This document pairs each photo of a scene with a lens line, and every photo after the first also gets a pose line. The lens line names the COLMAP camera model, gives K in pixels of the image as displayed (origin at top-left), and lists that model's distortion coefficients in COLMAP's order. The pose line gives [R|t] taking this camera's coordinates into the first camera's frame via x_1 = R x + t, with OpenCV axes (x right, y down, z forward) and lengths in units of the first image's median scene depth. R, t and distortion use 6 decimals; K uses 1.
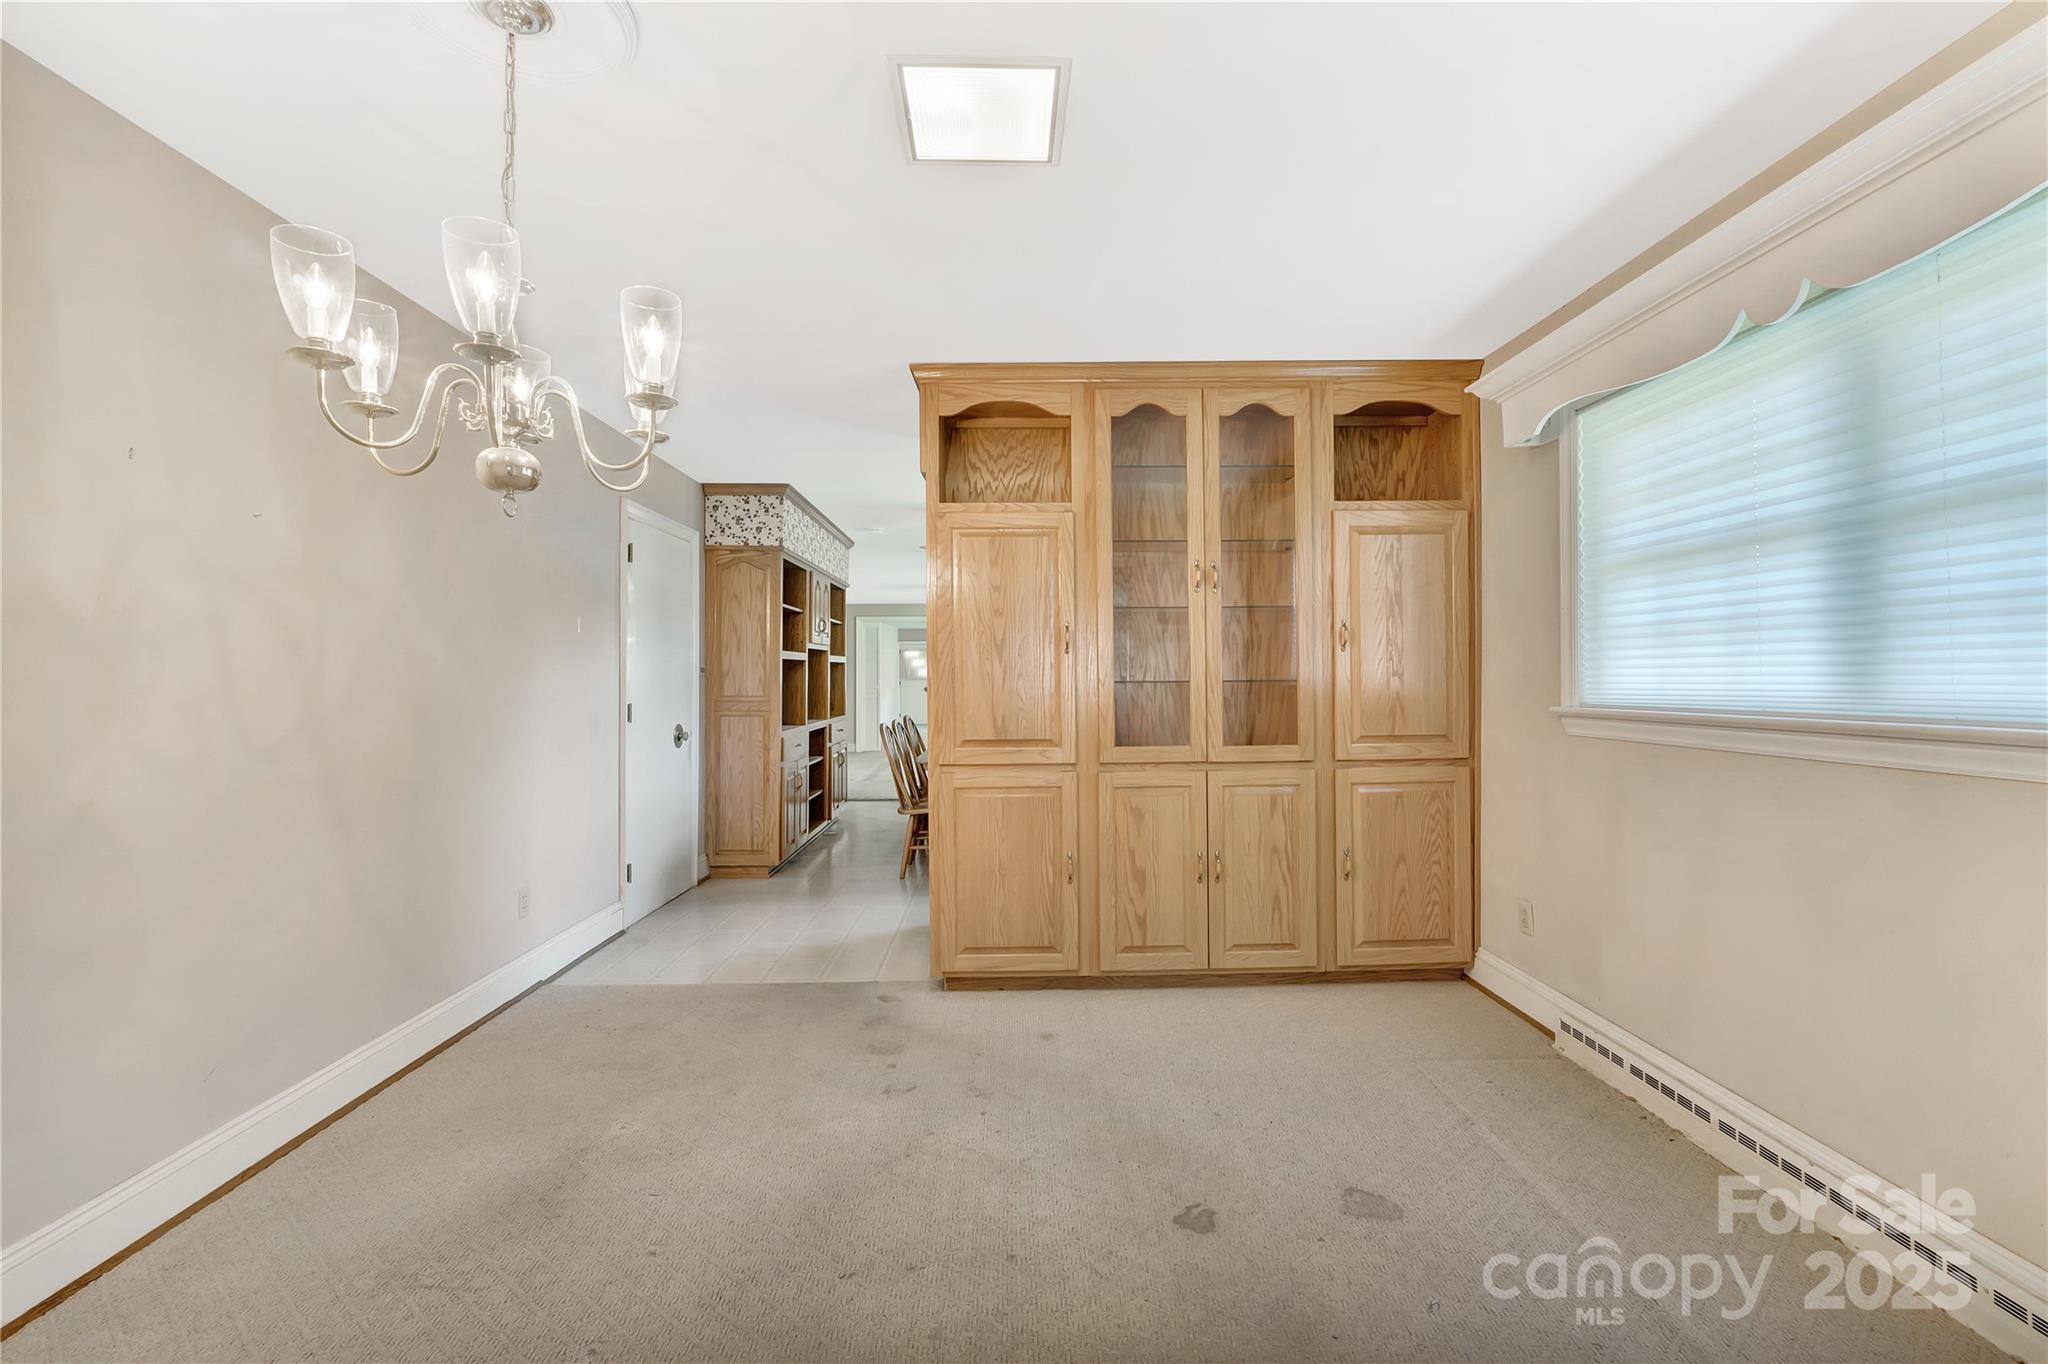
lens RADIAL K [[871.7, 0, 1019.3], [0, 871.7, 670.5], [0, 0, 1]] dist [-0.003040, -0.000589]
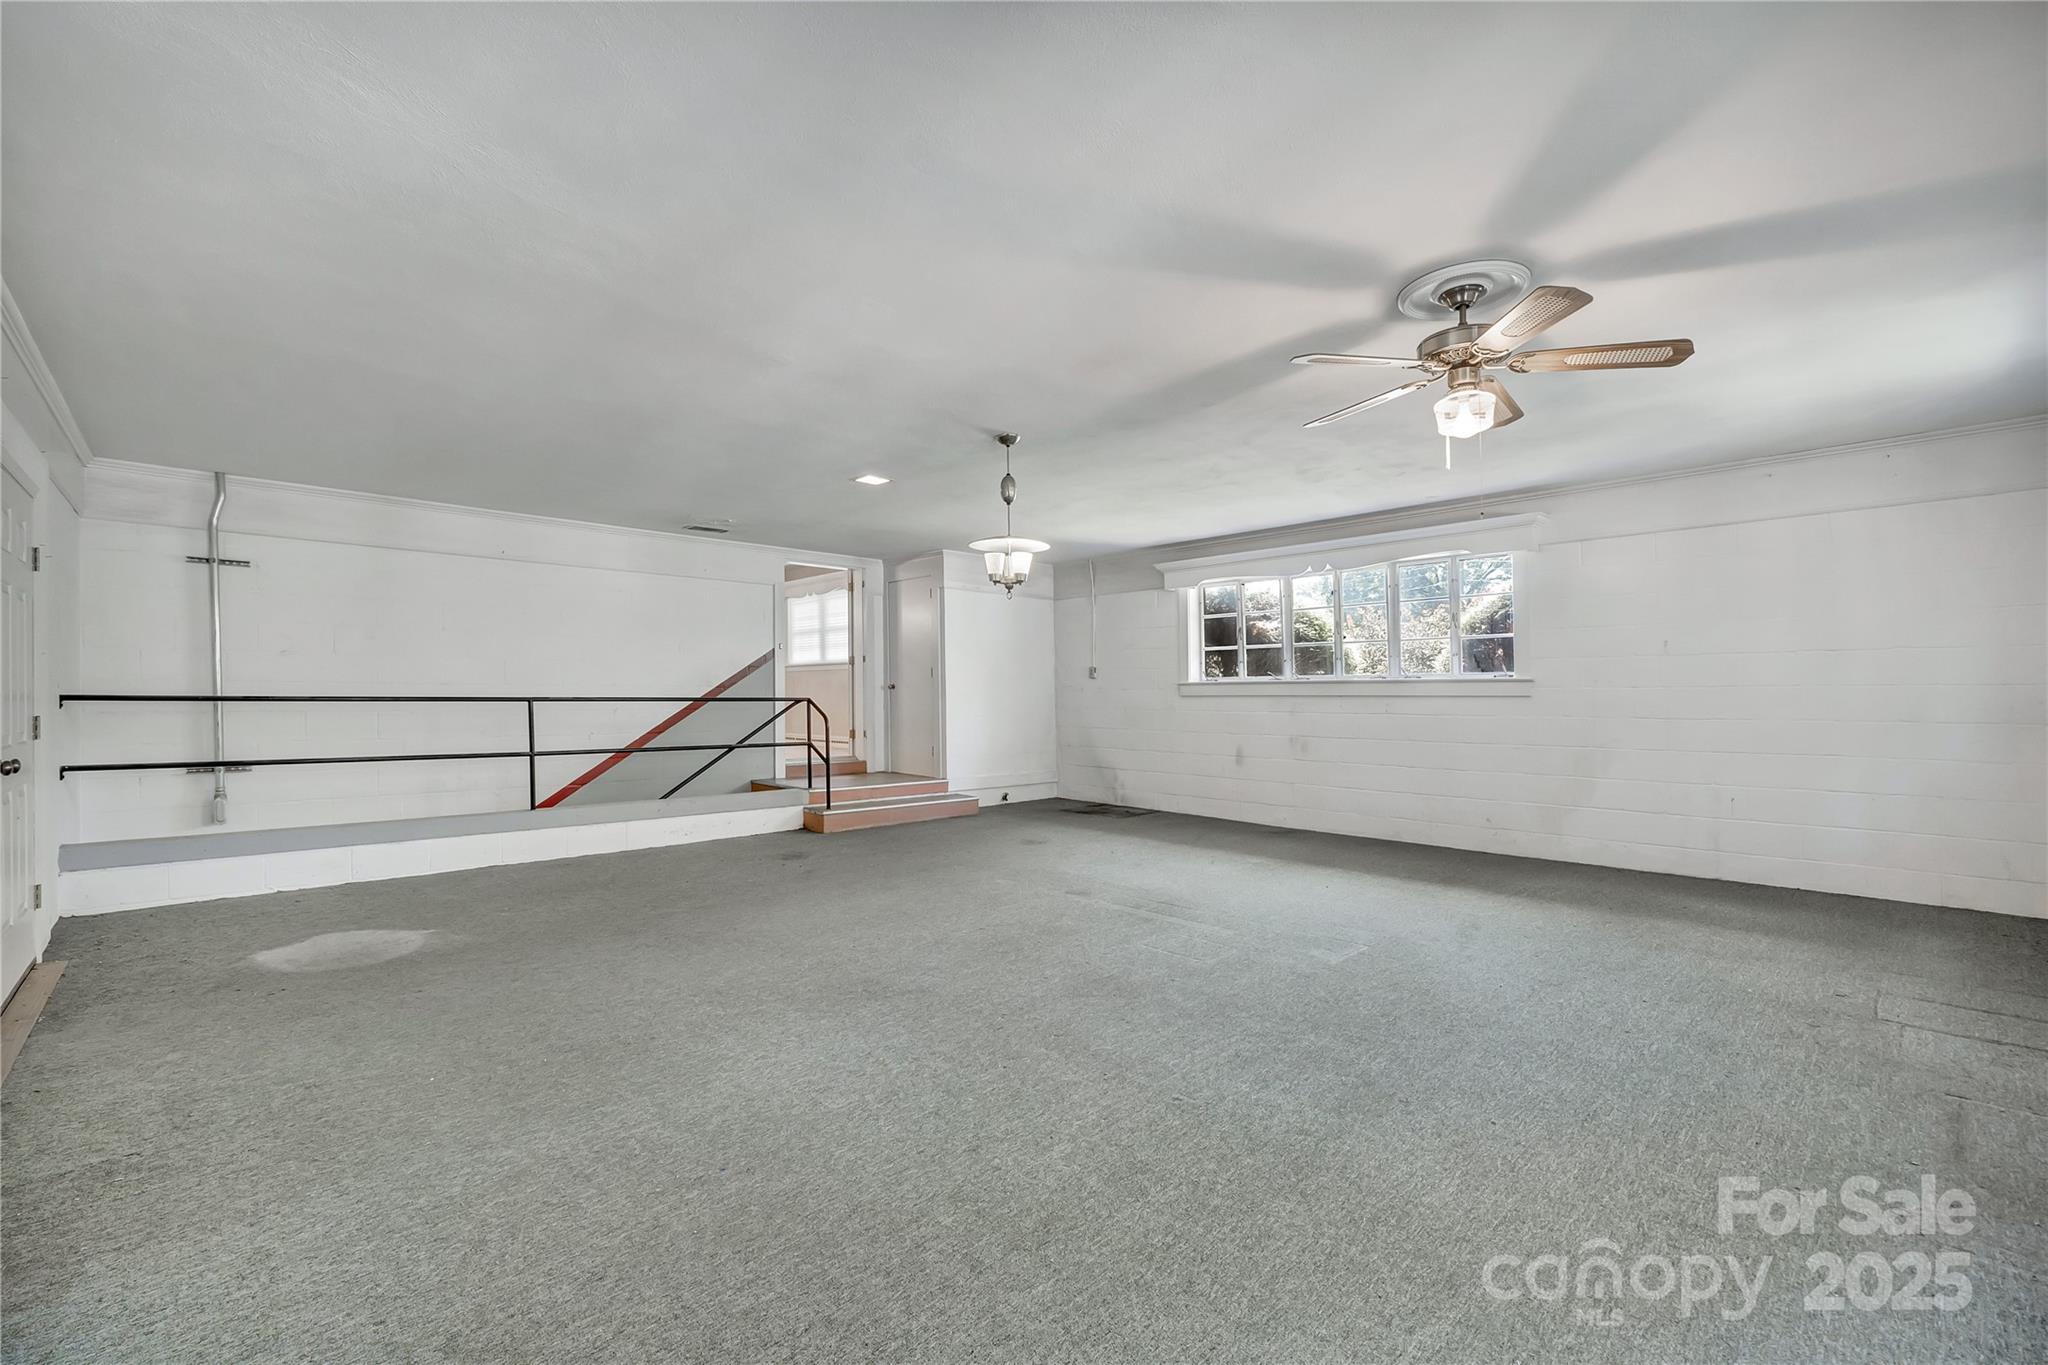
lens RADIAL K [[871.7, 0, 1019.8], [0, 871.7, 686.3], [0, 0, 1]] dist [-0.003040, -0.000589]
pose [[0.733502, 0.015794, 0.679503, -1.973965], [-0.014483, 0.999866, -0.007606, 0.222018], [-0.679533, -0.004262, 0.733633, -4.026089]]
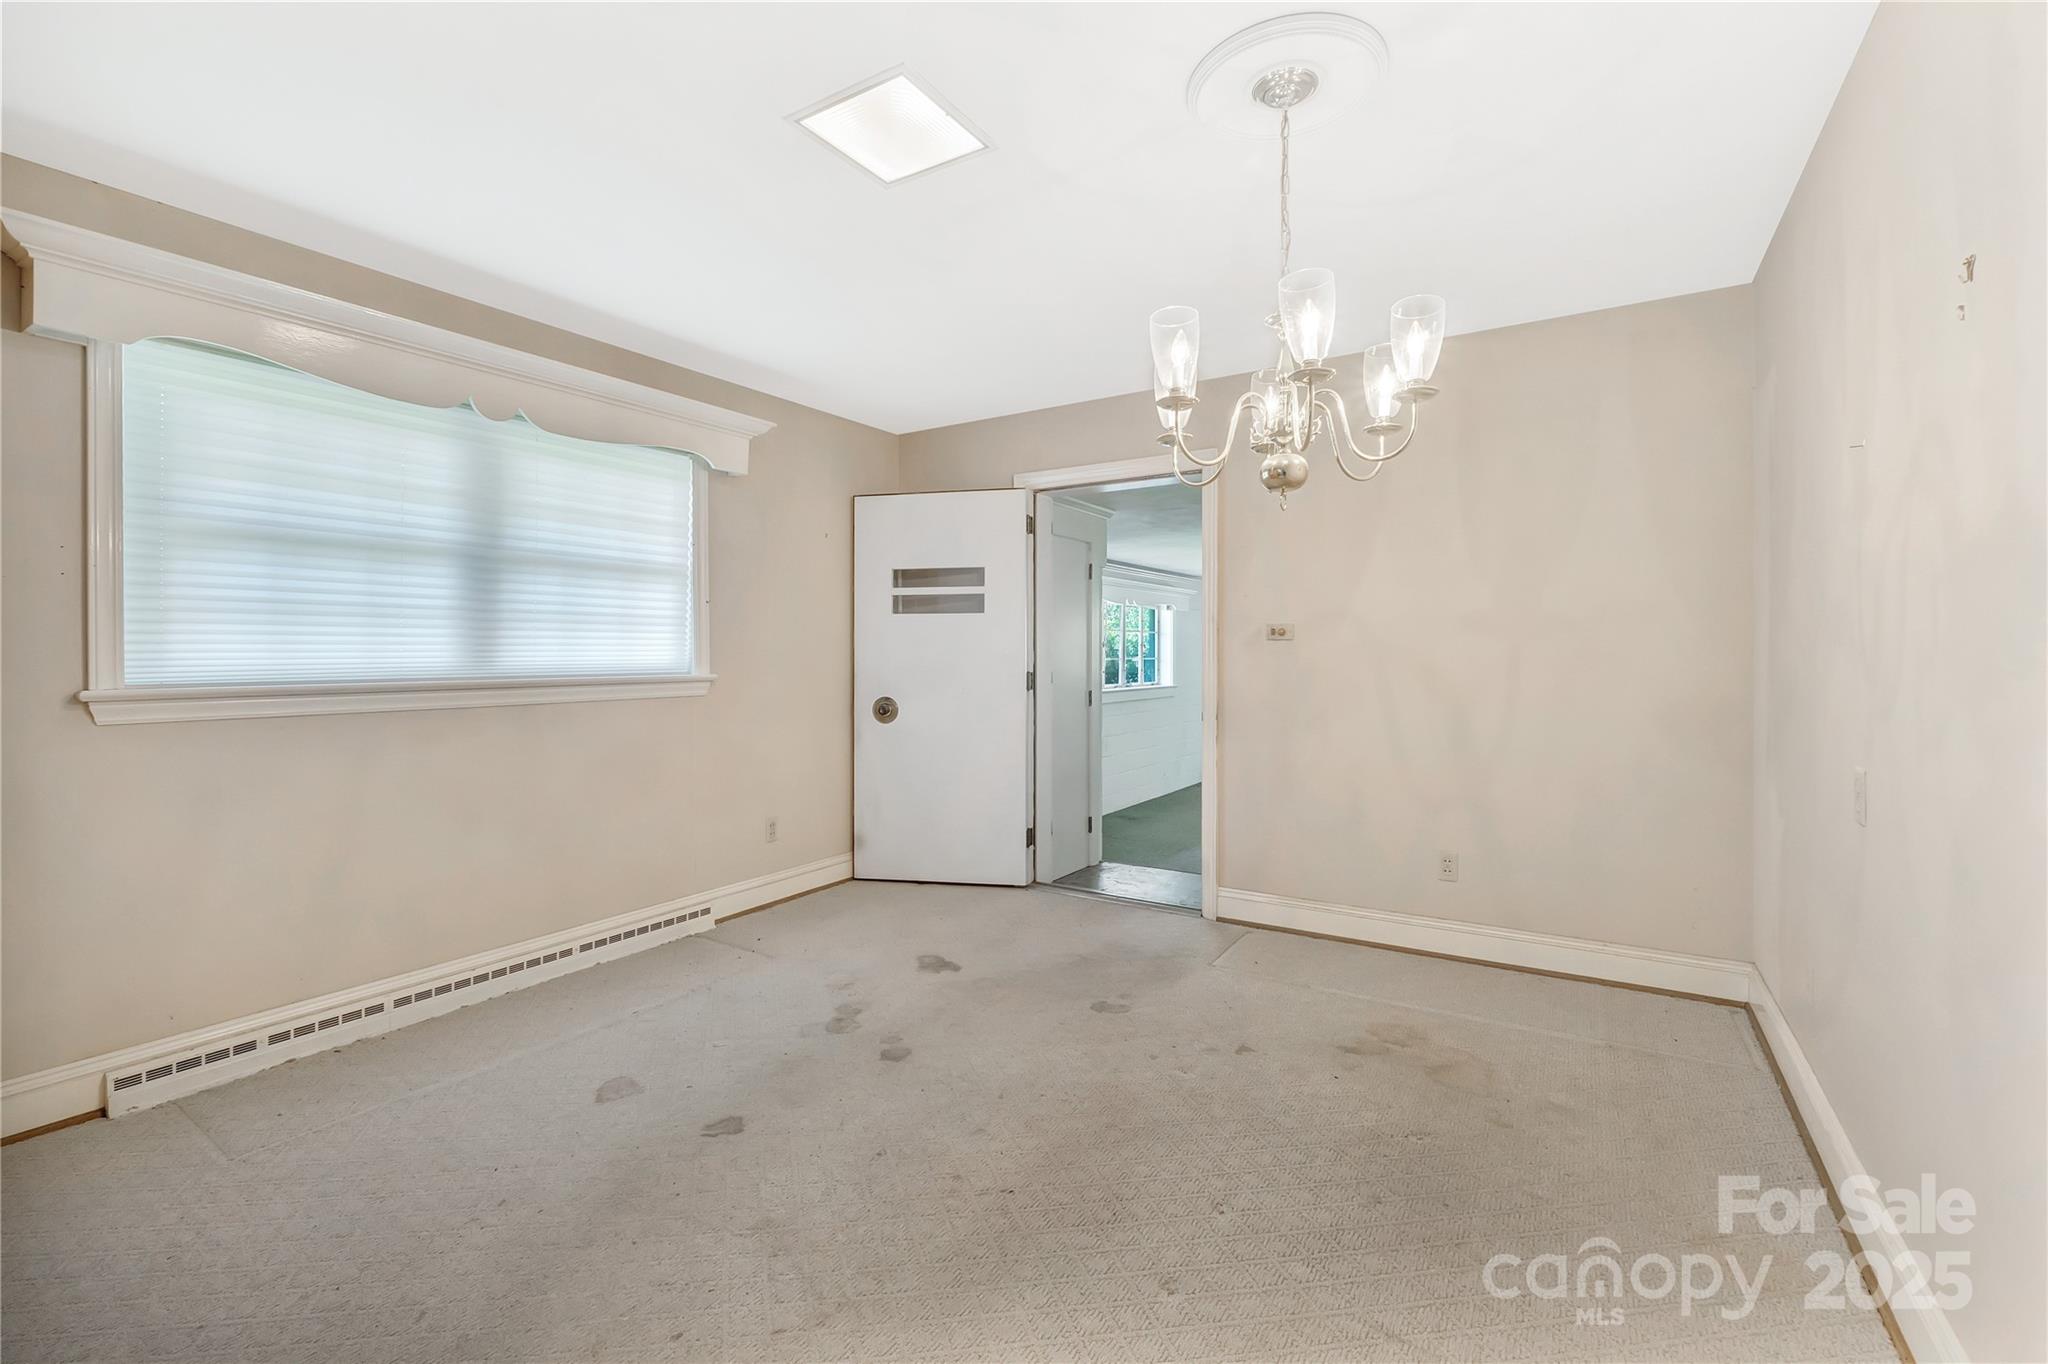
lens RADIAL K [[871.7, 0, 1023.8], [0, 871.7, 669.1], [0, 0, 1]] dist [-0.003040, -0.000589]
pose [[-0.830300, 0.004963, 0.557294, -0.707468], [0.007467, 0.999970, 0.002220, 0.038088], [-0.557266, 0.006005, -0.830312, 1.626559]]
